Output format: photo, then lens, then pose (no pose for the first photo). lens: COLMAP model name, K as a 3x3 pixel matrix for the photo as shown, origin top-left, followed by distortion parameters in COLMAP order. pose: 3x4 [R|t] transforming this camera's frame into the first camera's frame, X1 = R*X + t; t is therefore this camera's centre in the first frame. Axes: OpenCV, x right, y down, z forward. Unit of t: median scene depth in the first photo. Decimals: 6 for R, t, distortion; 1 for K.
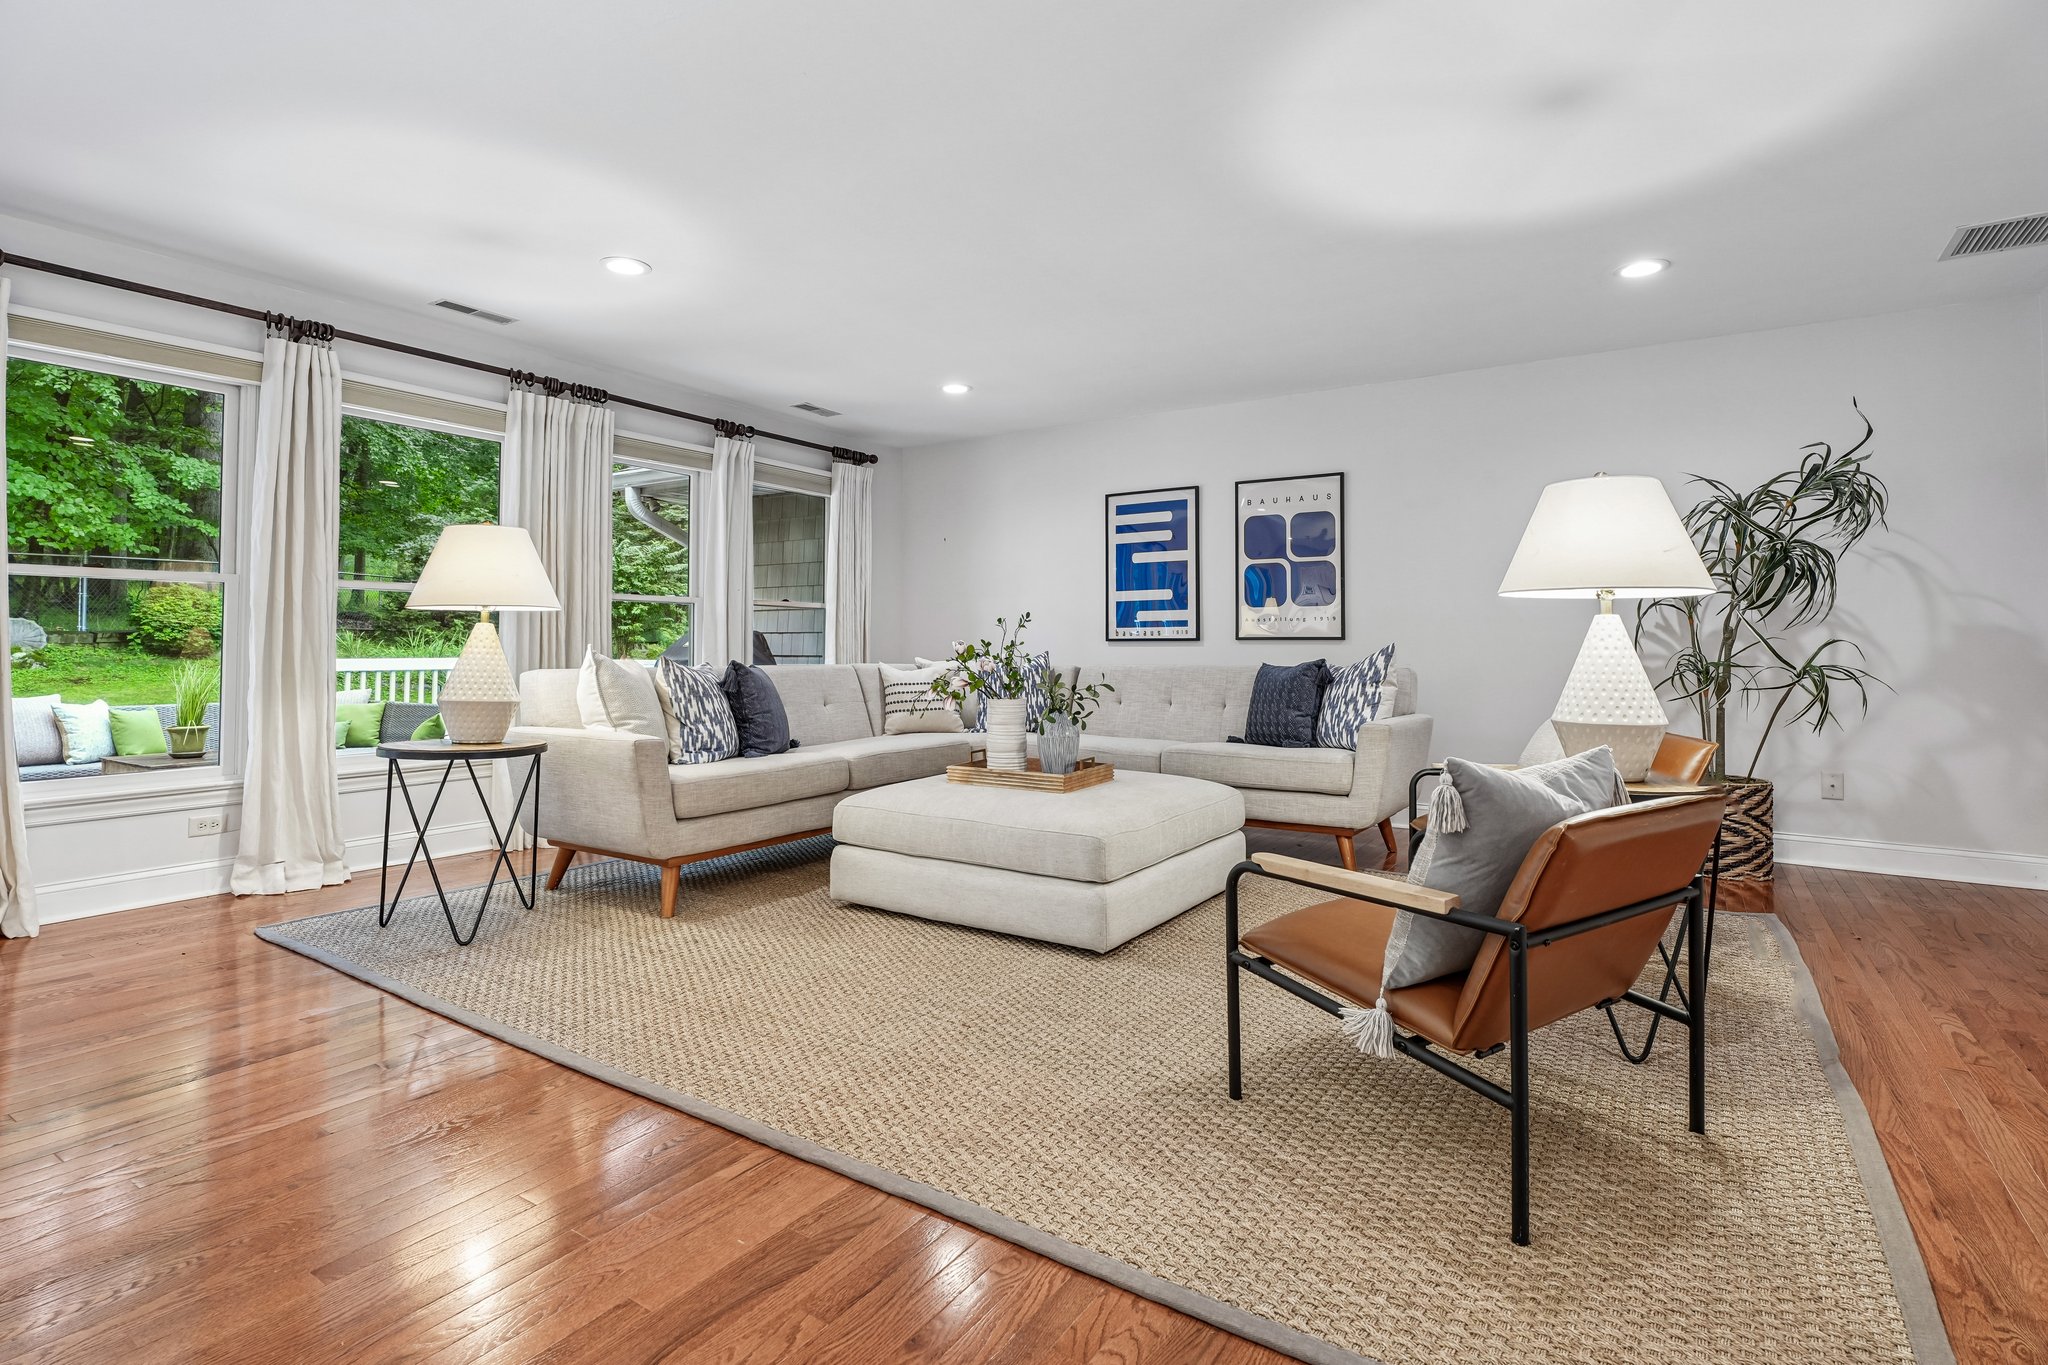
lens RADIAL K [[995.4, 0, 1027.4], [0, 995.4, 625.4], [0, 0, 1]] dist [0.004436, -0.000303]
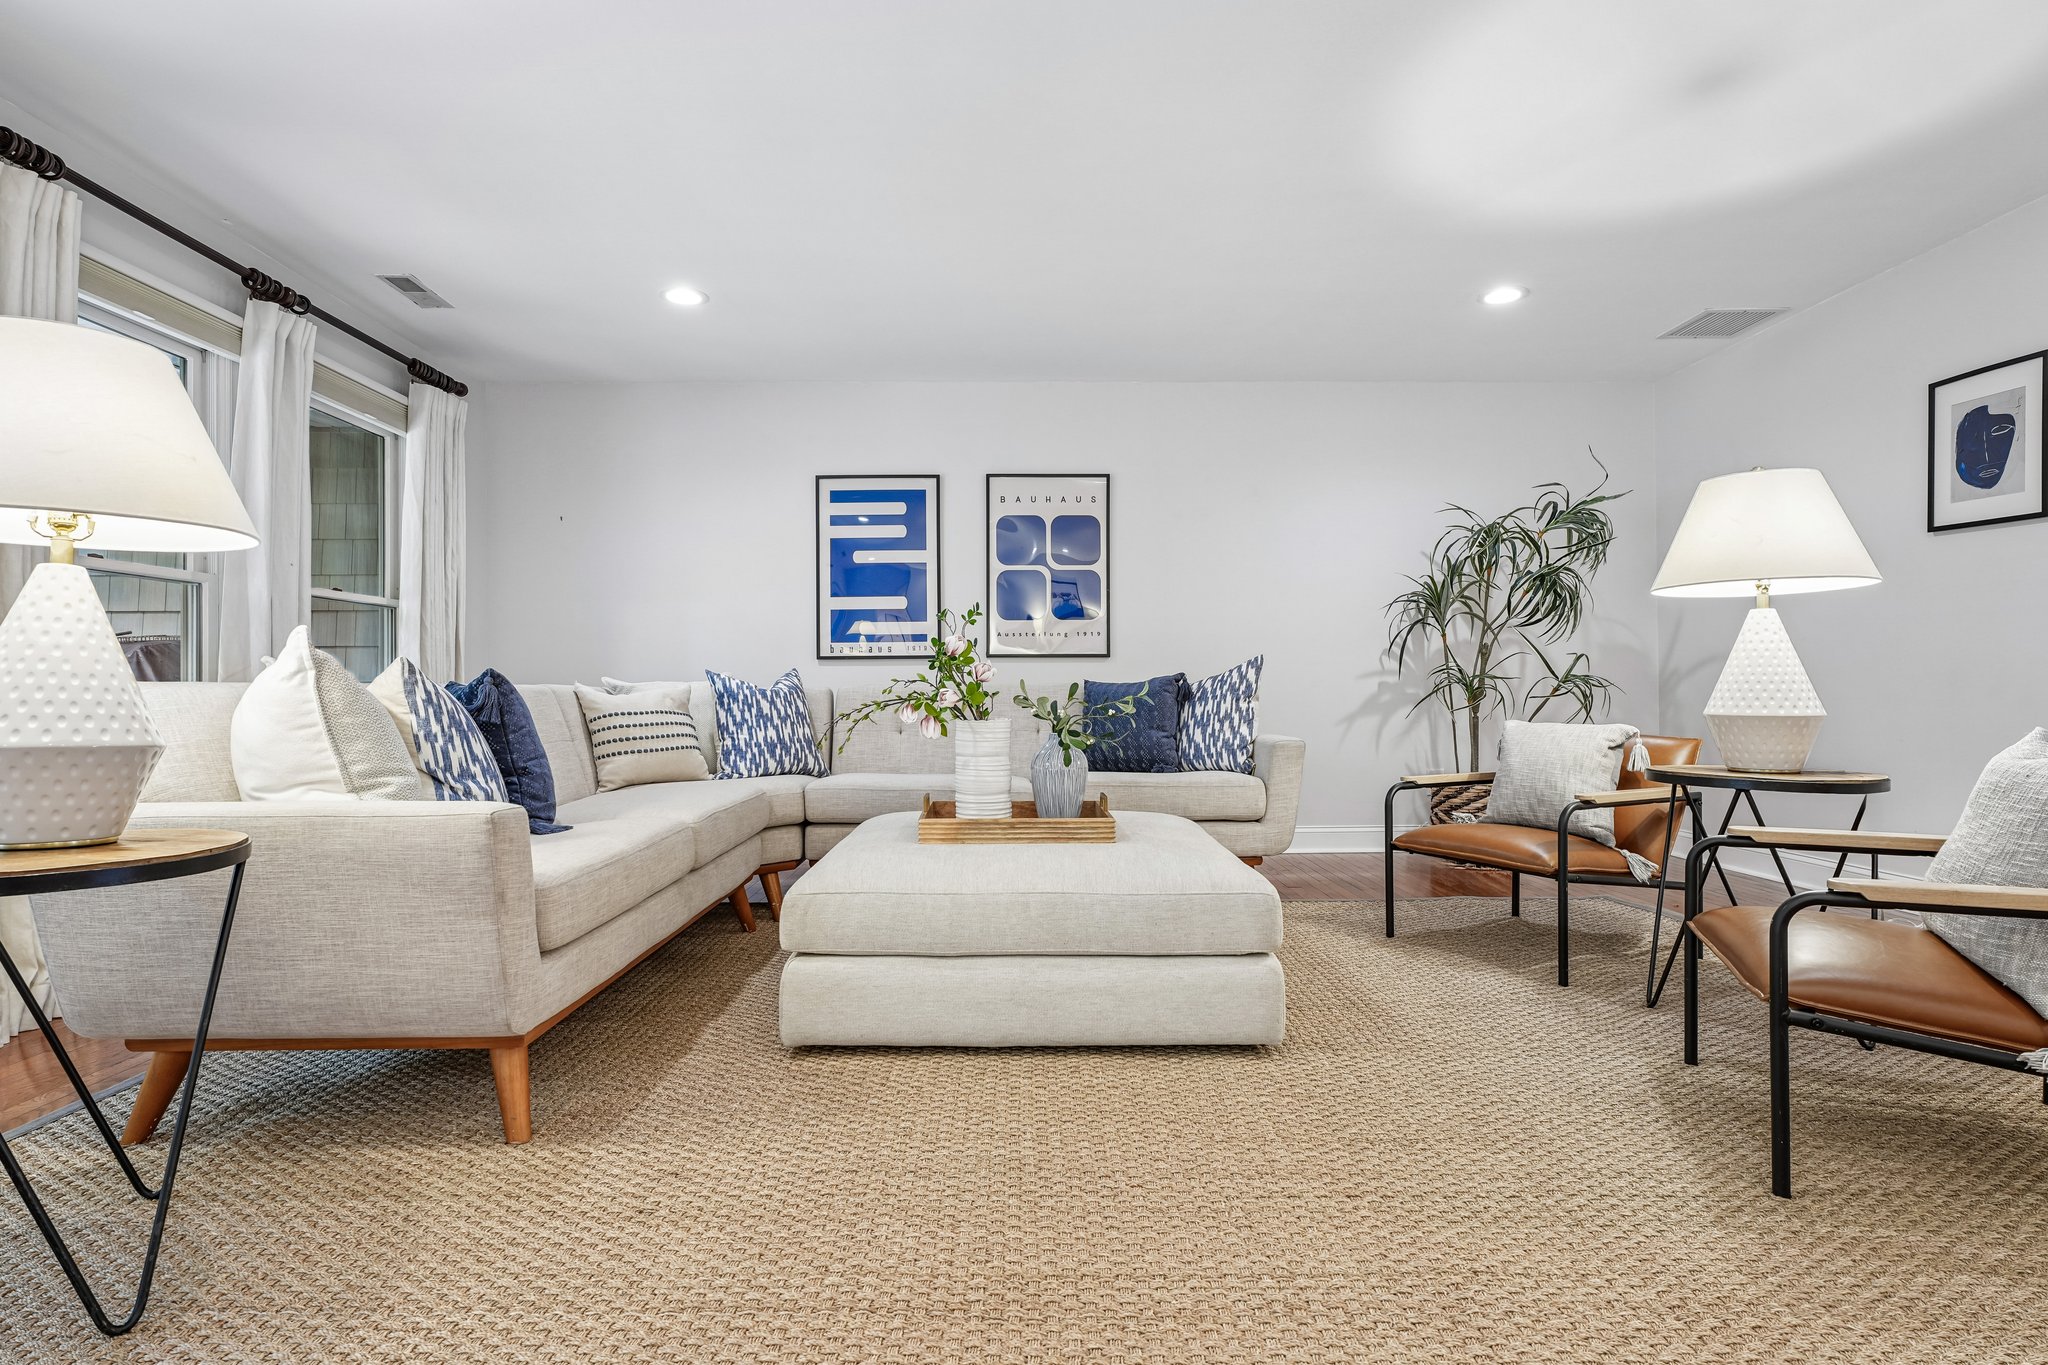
lens RADIAL K [[1034.9, 0, 1019.9], [0, 1034.9, 678.9], [0, 0, 1]] dist [0.002521, 0.000905]
pose [[0.836351, -0.001775, 0.548191, -0.285269], [-0.005359, 0.999921, 0.011413, 0.025201], [-0.548168, -0.012483, 0.836275, 0.256551]]
